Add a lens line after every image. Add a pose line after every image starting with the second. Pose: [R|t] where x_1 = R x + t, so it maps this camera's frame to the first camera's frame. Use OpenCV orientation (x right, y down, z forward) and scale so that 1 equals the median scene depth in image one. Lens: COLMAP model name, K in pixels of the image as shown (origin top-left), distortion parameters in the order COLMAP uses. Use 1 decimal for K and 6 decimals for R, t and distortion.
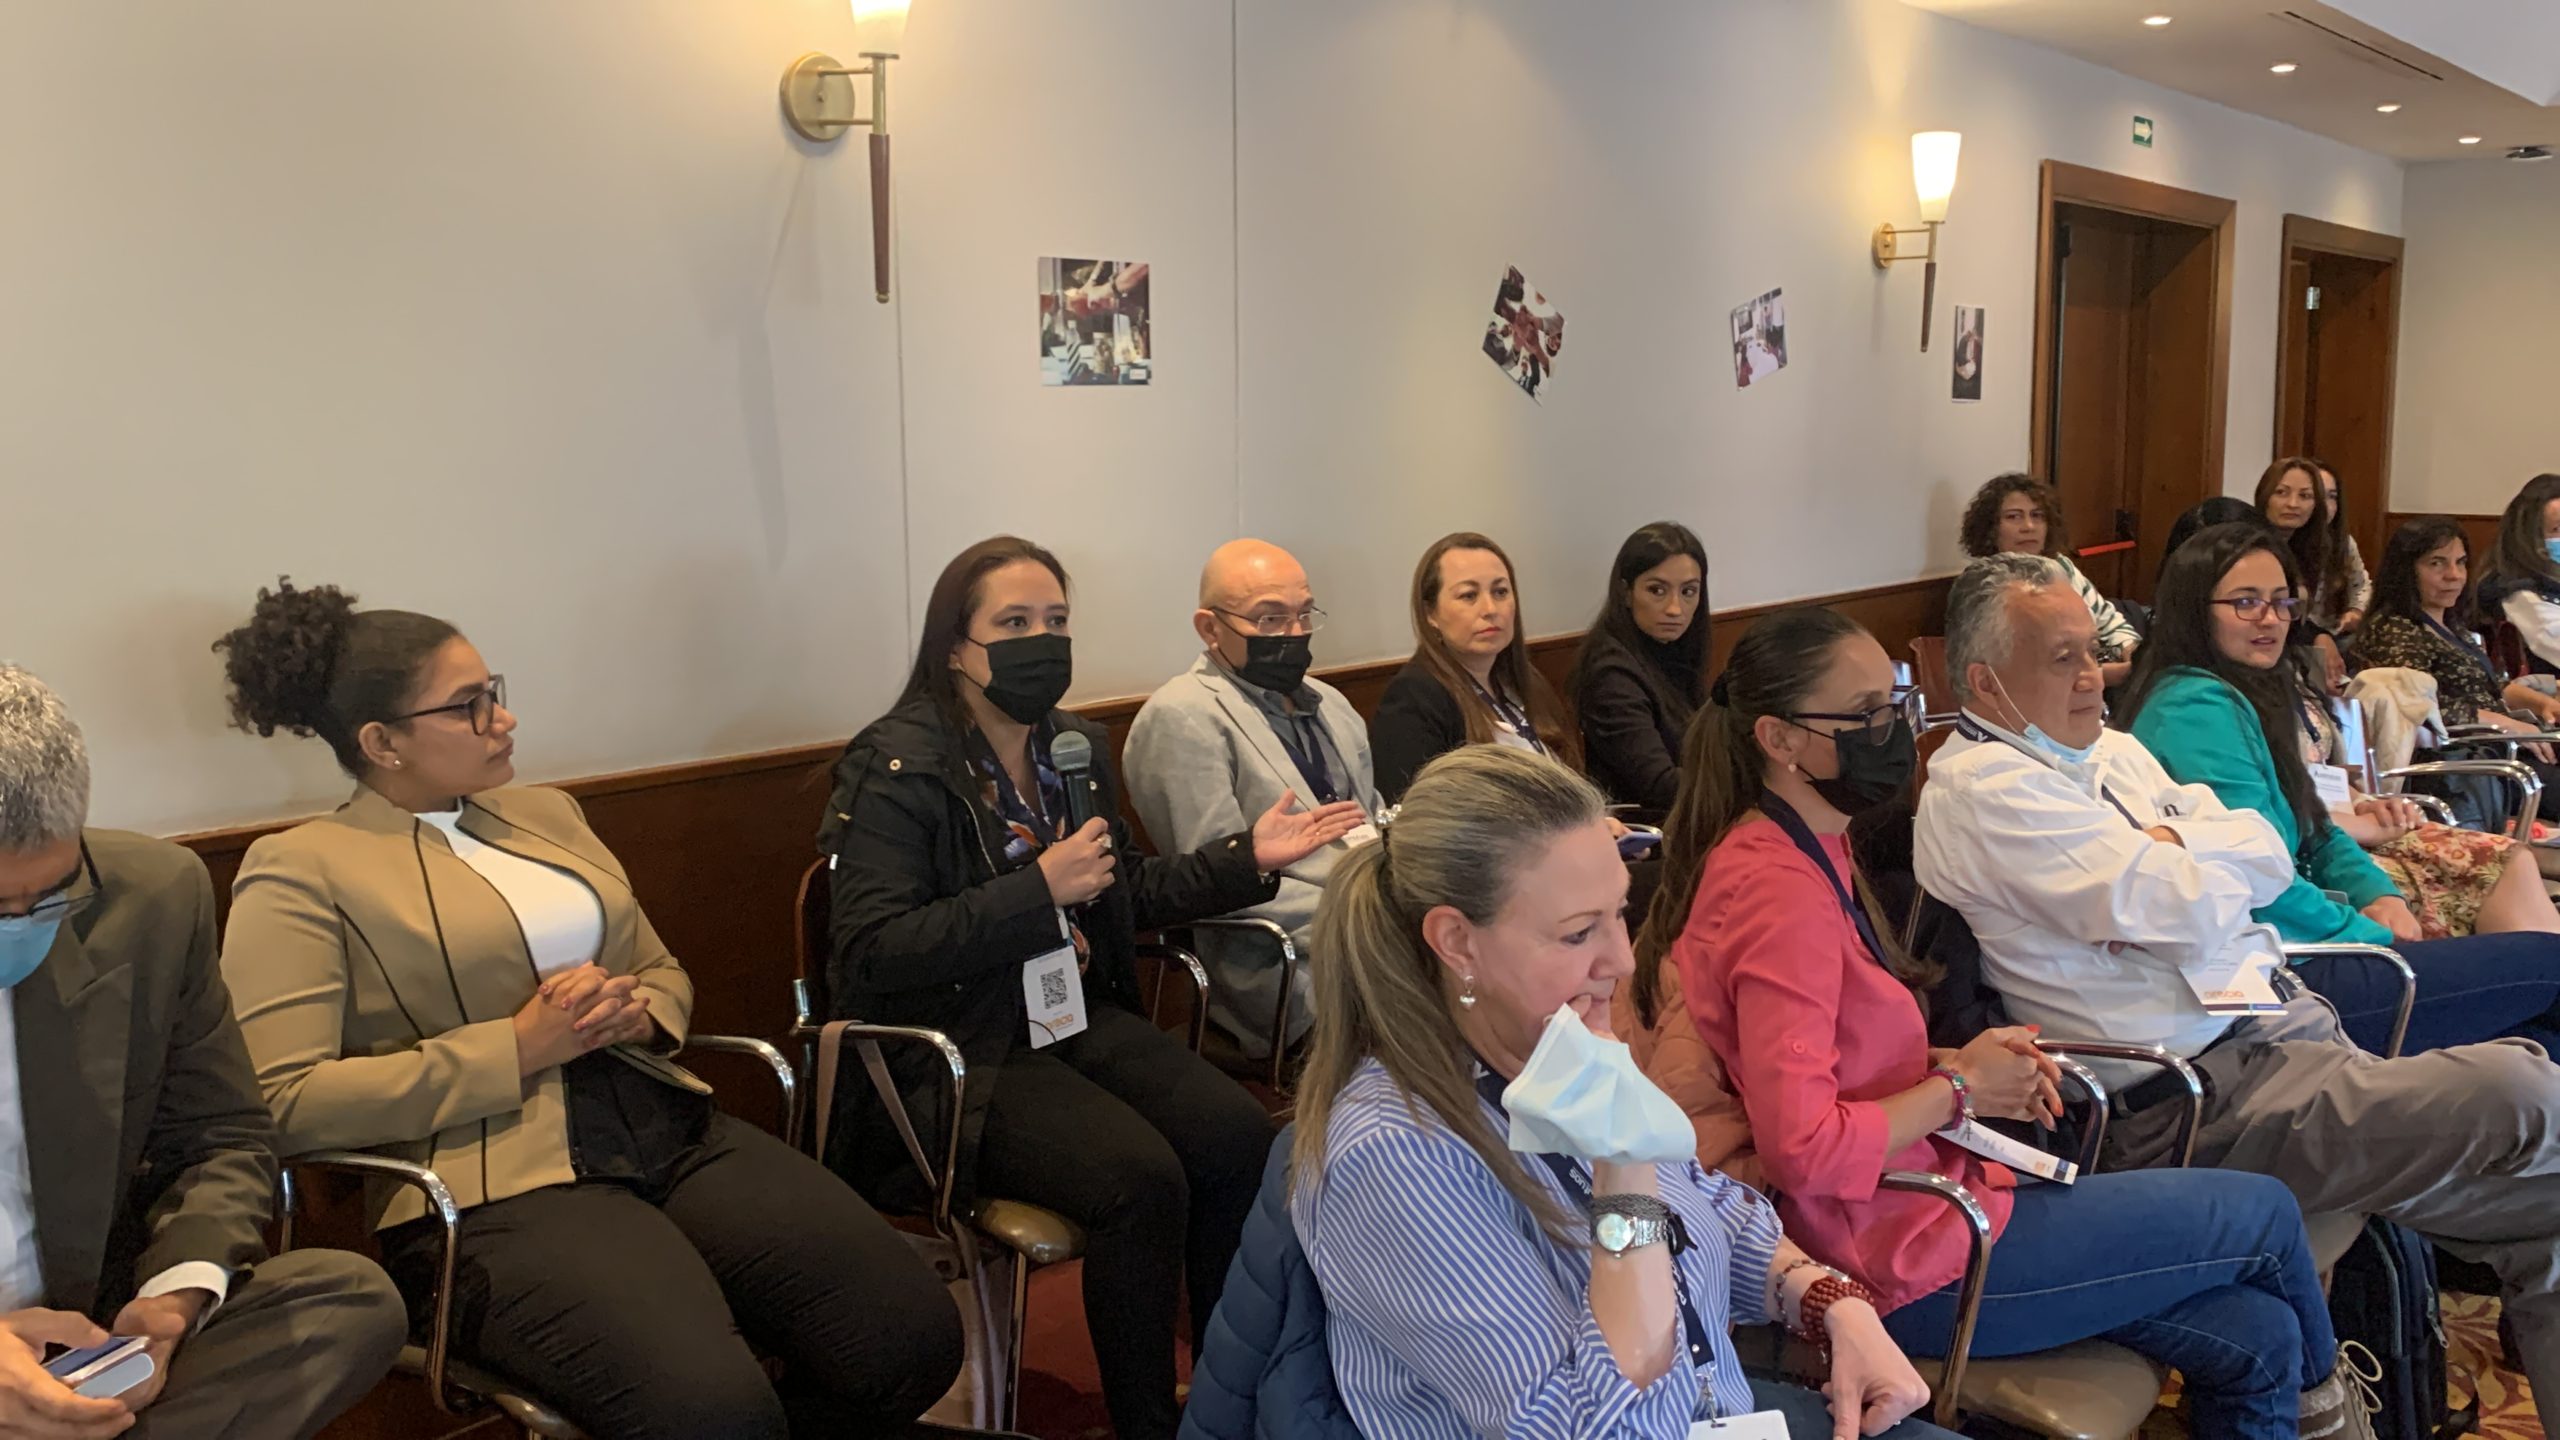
lens RADIAL K [[2292.0, 0, 1280.0], [0, 2292.0, 720.0], [0, 0, 1]] dist [-0.009529, -0.024508]
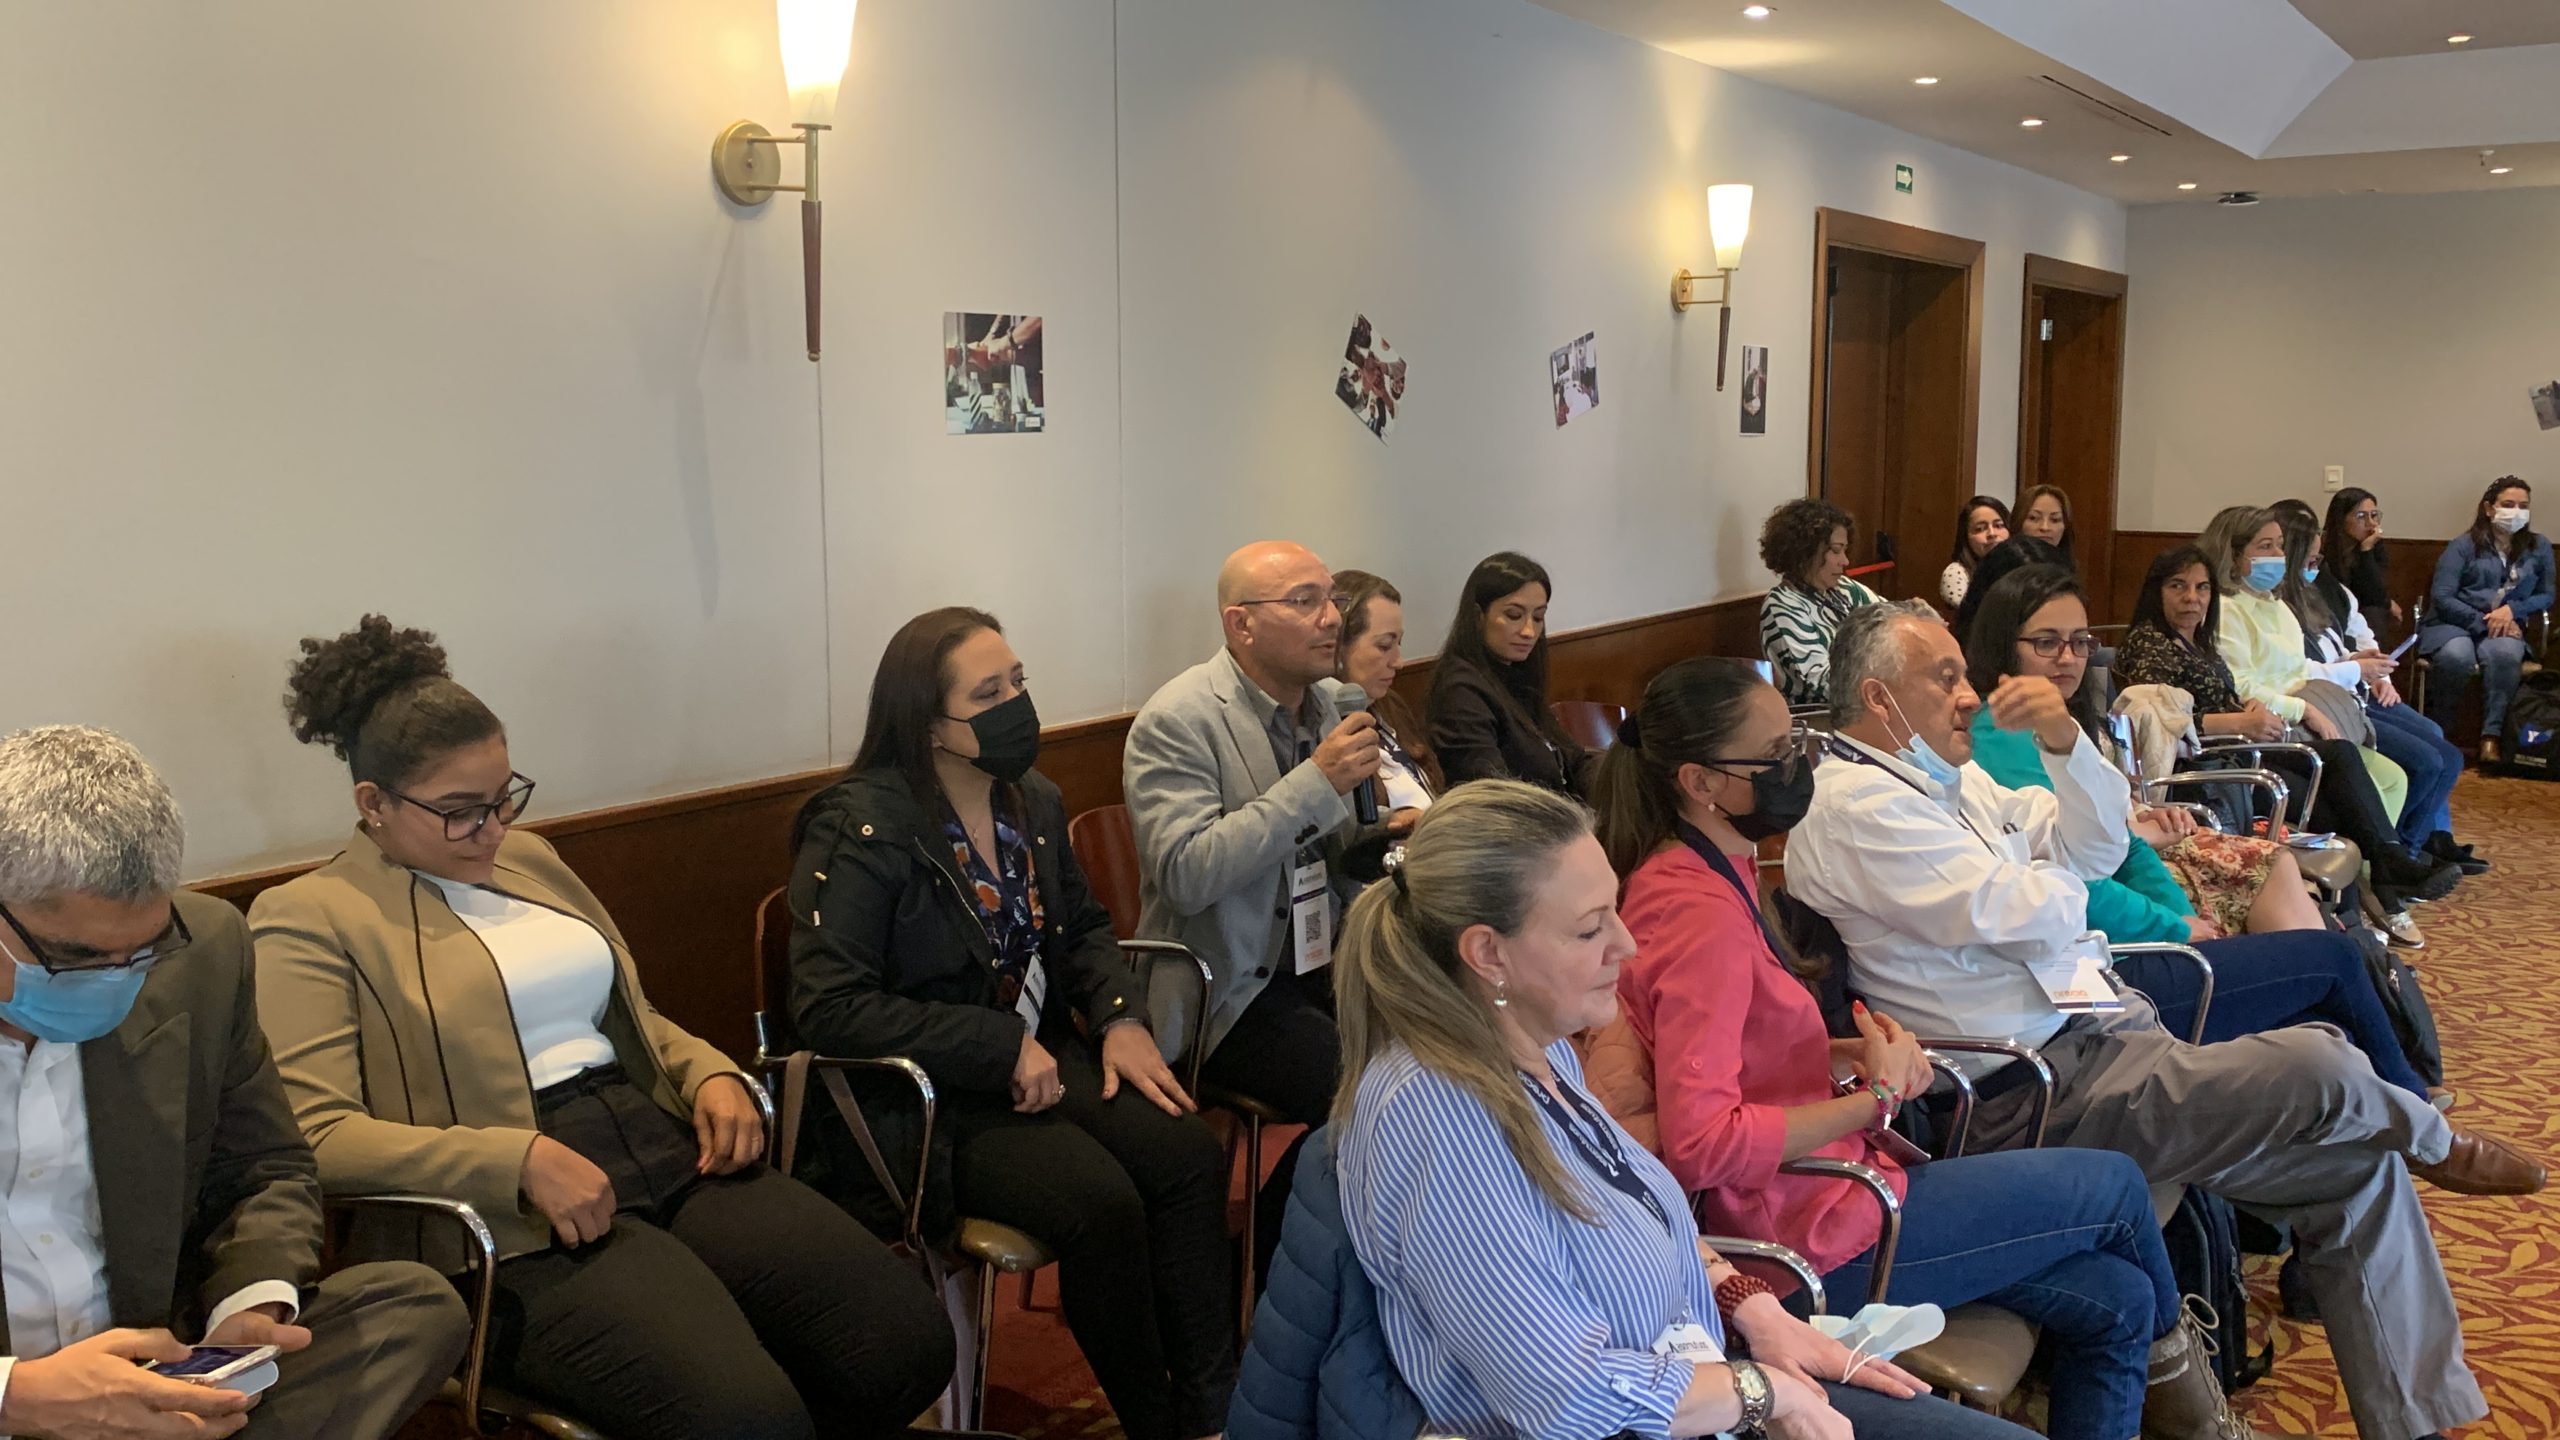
lens RADIAL K [[2292.0, 0, 1280.0], [0, 2292.0, 720.0], [0, 0, 1]] dist [-0.009529, -0.024508]
pose [[0.993493, -0.010876, 0.113377, -0.073140], [0.011308, 0.999931, -0.003171, -0.010739], [-0.113334, 0.004432, 0.993547, -0.055148]]
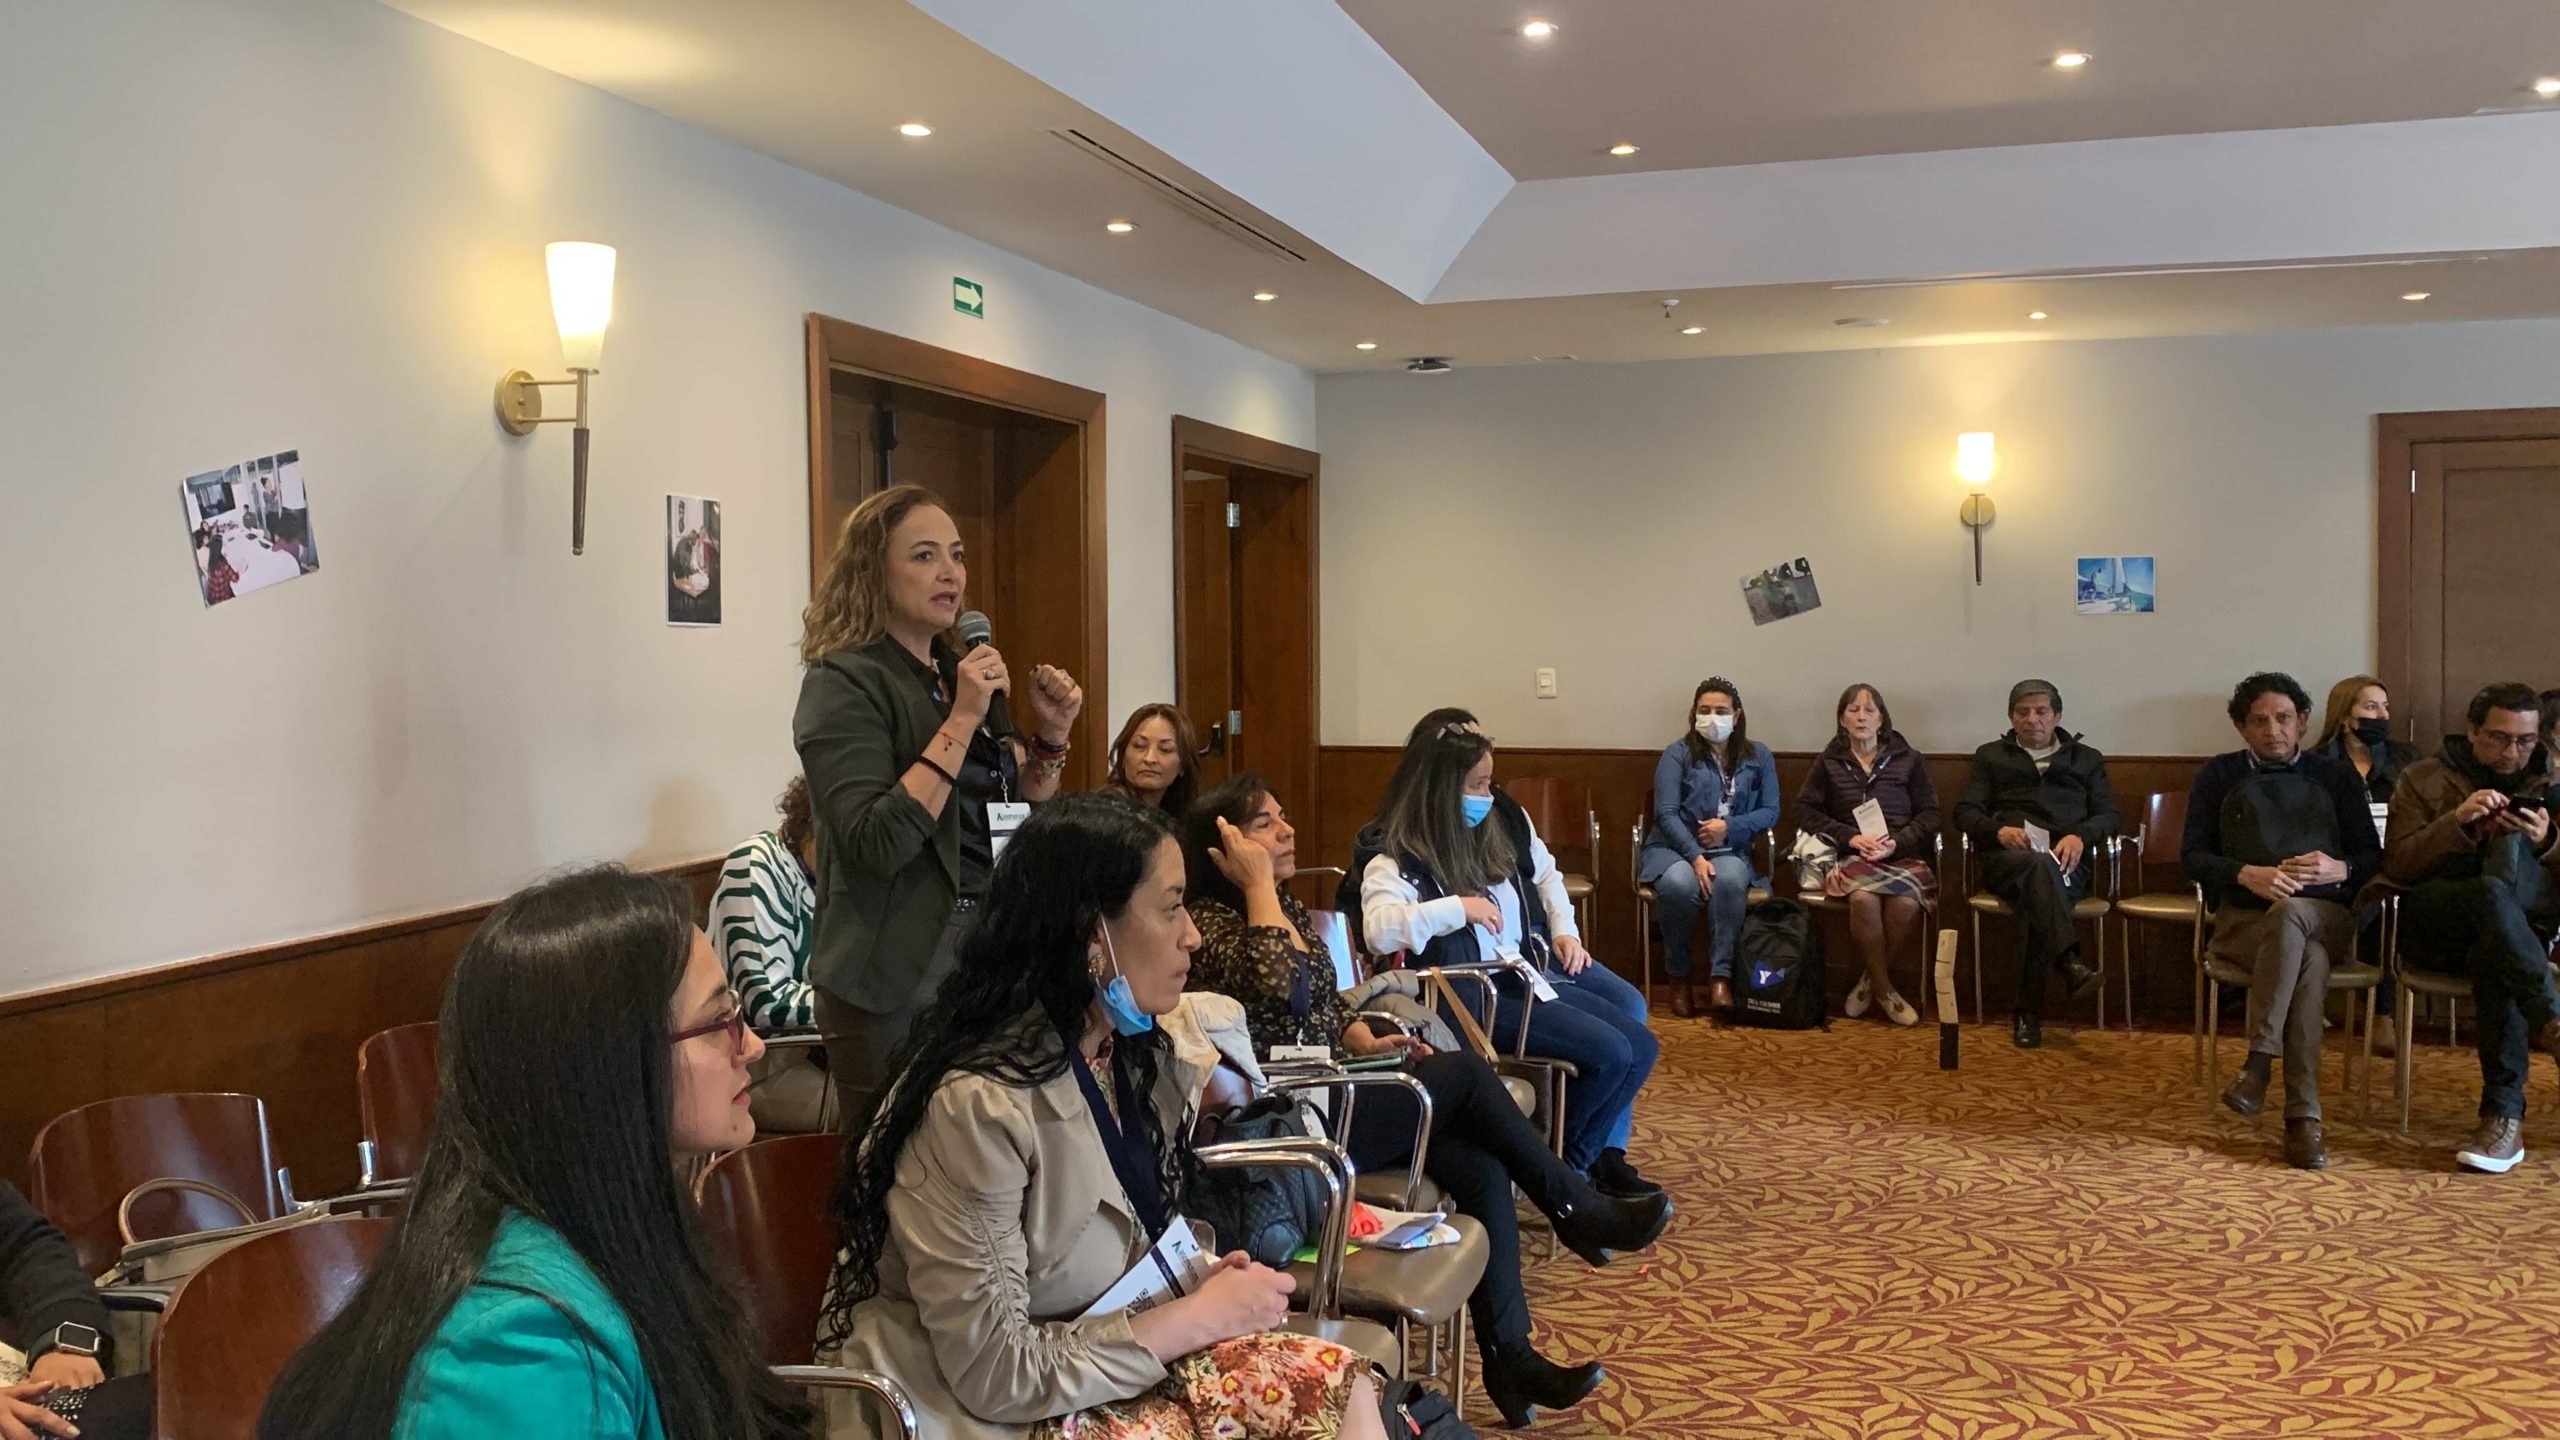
lens RADIAL K [[2207.5, 0, 1280.0], [0, 2207.5, 720.0], [0, 0, 1]] dist [-0.131389, -0.004147]
pose [[0.926156, -0.011787, 0.376957, 0.380831], [0.048503, 0.994934, -0.088058, -0.068872], [-0.374009, 0.099839, 0.922036, 0.520742]]
